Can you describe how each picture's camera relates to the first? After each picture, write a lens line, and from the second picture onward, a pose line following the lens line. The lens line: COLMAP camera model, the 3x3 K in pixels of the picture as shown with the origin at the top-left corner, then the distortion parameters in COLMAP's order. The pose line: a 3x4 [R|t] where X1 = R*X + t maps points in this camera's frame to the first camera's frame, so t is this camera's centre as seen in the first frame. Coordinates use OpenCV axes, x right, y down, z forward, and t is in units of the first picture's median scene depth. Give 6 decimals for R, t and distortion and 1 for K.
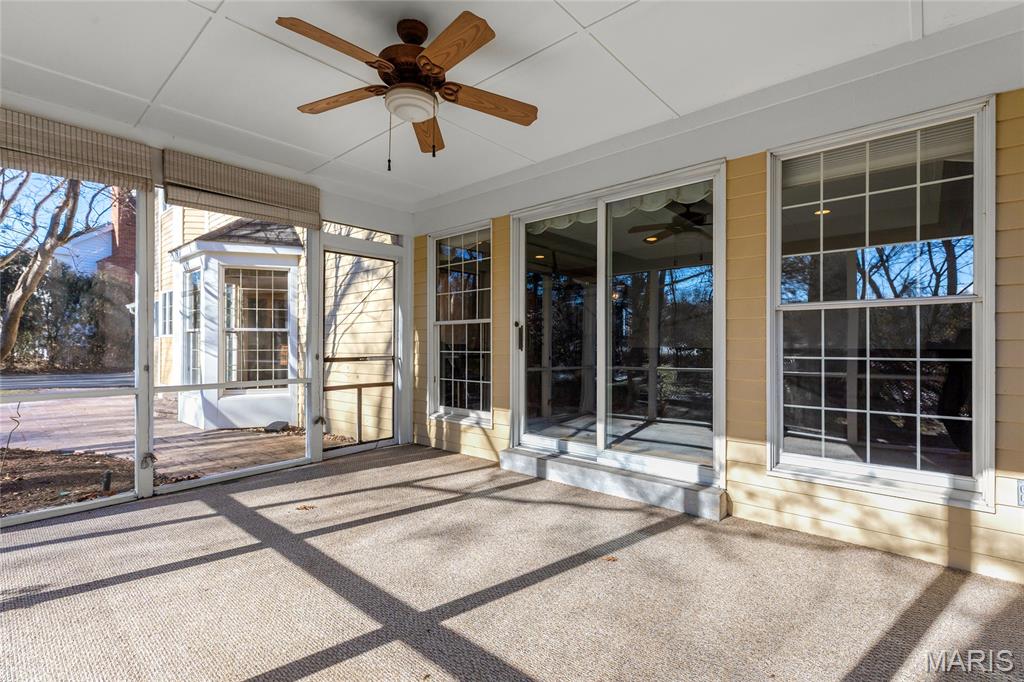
lens RADIAL K [[471.2, 0, 512.7], [0, 471.2, 346.3], [0, 0, 1]] dist [-0.027523, 0.000674]
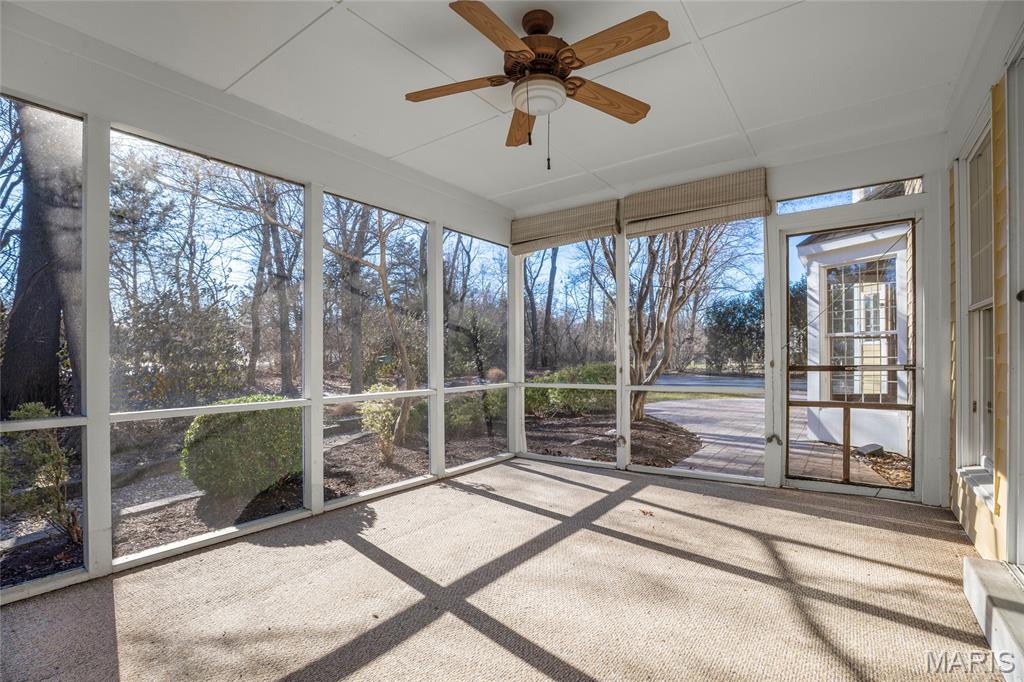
lens RADIAL K [[471.2, 0, 510.1], [0, 471.2, 360.2], [0, 0, 1]] dist [-0.027523, 0.000674]
pose [[0.088869, 0.004032, -0.996035, 0.418168], [0.006010, 0.999971, 0.004584, 0.009339], [0.996025, -0.006393, 0.088842, 0.485061]]
